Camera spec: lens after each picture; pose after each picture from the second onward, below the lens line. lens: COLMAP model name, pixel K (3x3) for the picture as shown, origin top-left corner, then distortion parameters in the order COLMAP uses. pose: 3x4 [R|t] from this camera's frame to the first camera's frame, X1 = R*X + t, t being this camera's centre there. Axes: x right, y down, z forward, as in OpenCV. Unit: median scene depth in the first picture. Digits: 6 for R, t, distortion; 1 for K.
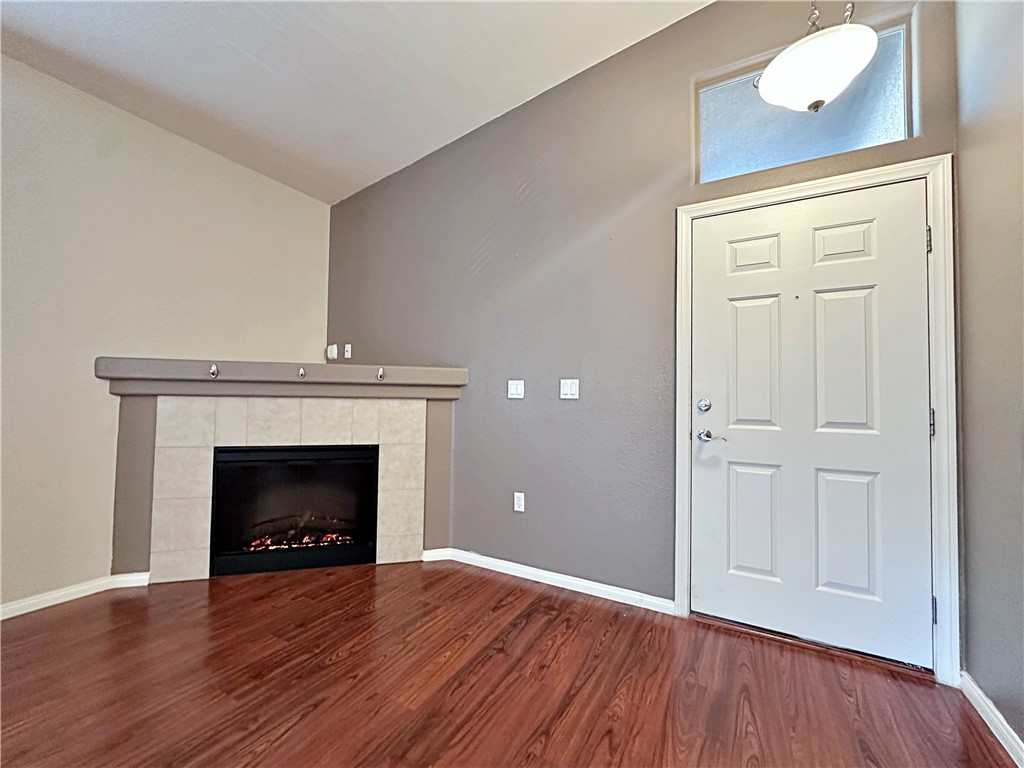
lens RADIAL K [[410.2, 0, 510.2], [0, 410.2, 383.8], [0, 0, 1]] dist [-0.001791, 0.000080]
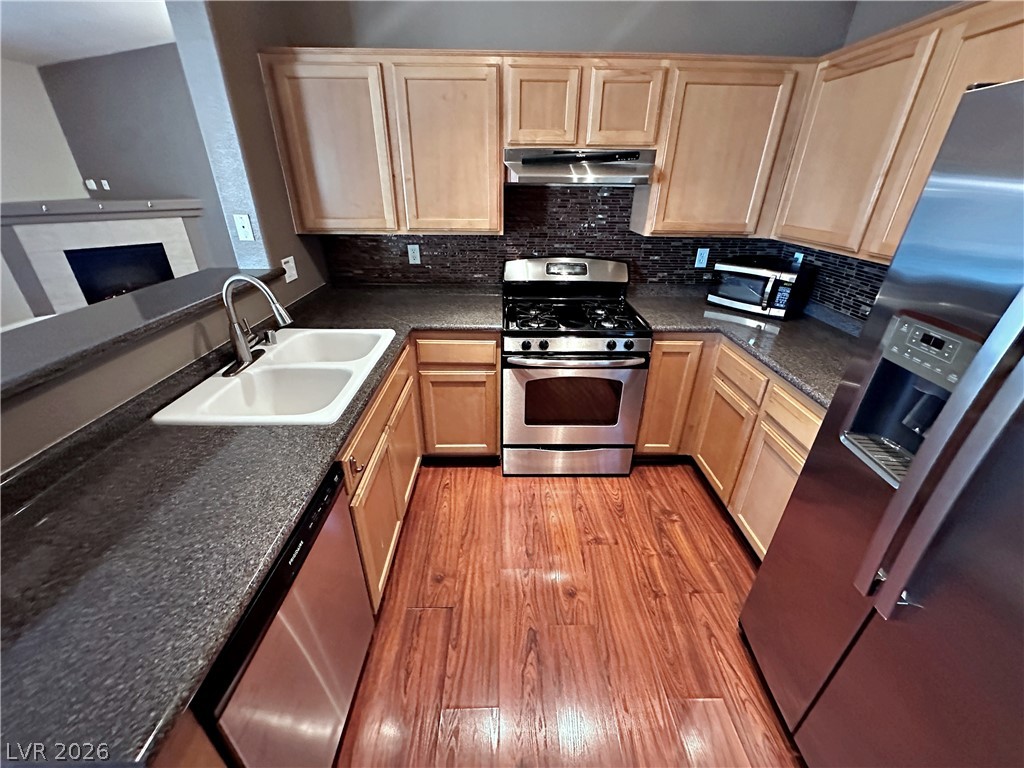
lens RADIAL K [[408.8, 0, 512.0], [0, 408.8, 384.0], [0, 0, 1]] dist [-0.001881, -0.000072]
pose [[0.870339, -0.232208, 0.434270, 0.195850], [-0.004720, 0.877875, 0.478867, -0.286616], [-0.492431, -0.418826, 0.762953, -2.271458]]
